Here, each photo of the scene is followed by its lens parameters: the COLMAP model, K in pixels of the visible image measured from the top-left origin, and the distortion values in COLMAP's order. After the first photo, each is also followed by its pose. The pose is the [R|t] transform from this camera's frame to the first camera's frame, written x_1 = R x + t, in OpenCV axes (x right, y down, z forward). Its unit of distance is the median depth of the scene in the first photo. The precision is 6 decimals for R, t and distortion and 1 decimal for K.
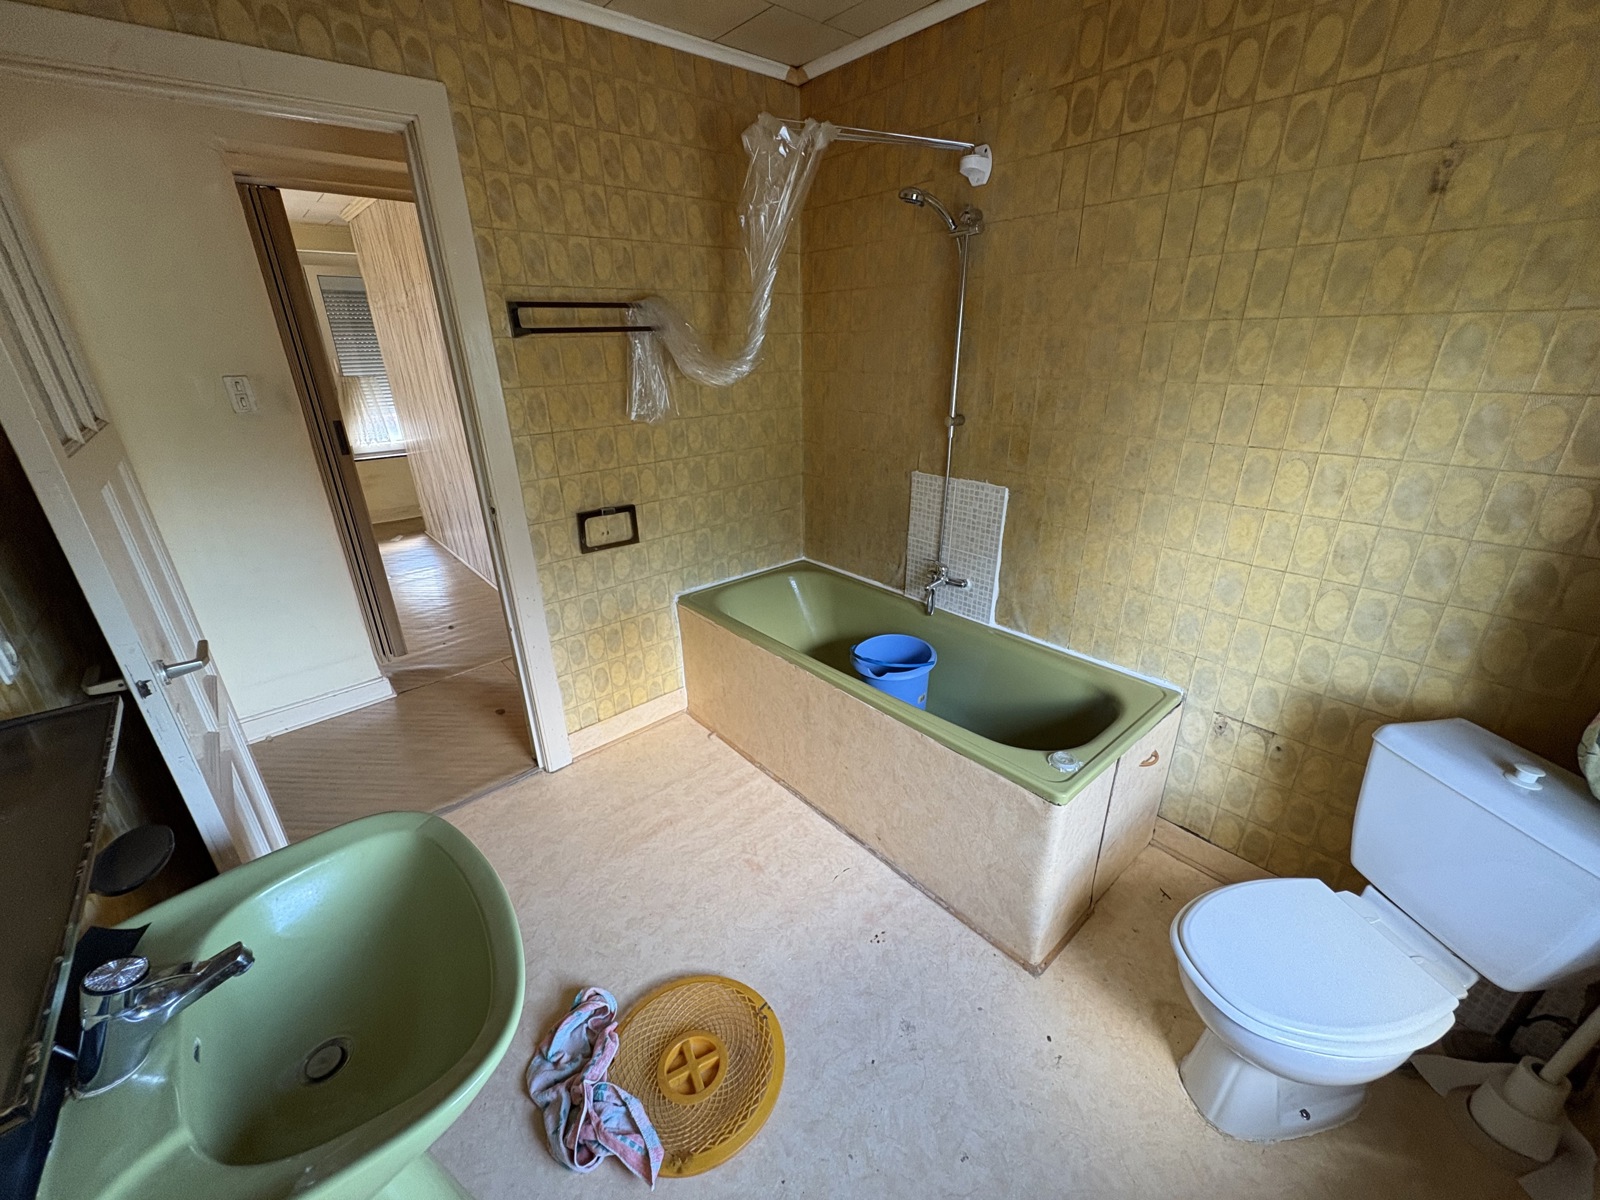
lens RADIAL K [[636.4, 0, 803.5], [0, 636.4, 602.7], [0, 0, 1]] dist [-0.001610, 0.000260]
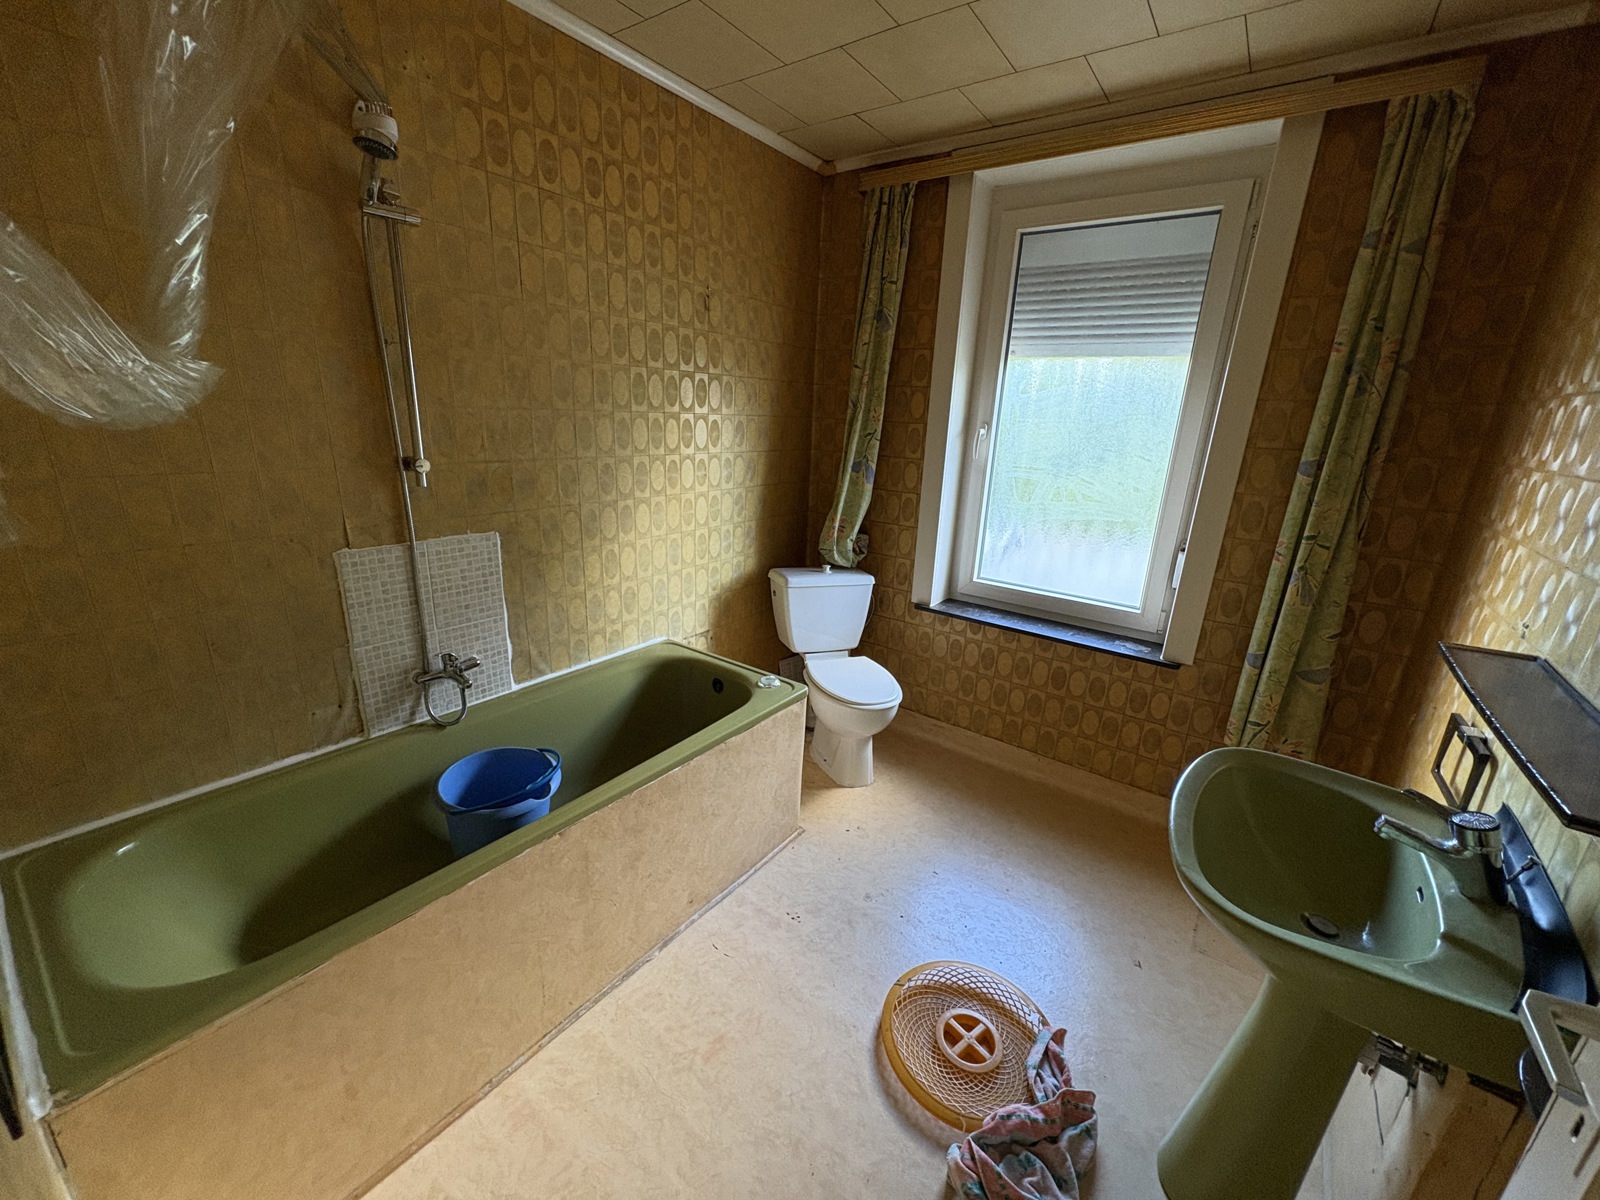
lens RADIAL K [[636.4, 0, 803.5], [0, 636.4, 602.7], [0, 0, 1]] dist [-0.001610, 0.000260]
pose [[-0.219432, -0.276720, 0.935561, -0.646131], [0.333189, 0.880024, 0.338442, -0.261192], [-0.916970, 0.385984, -0.100906, 0.770013]]
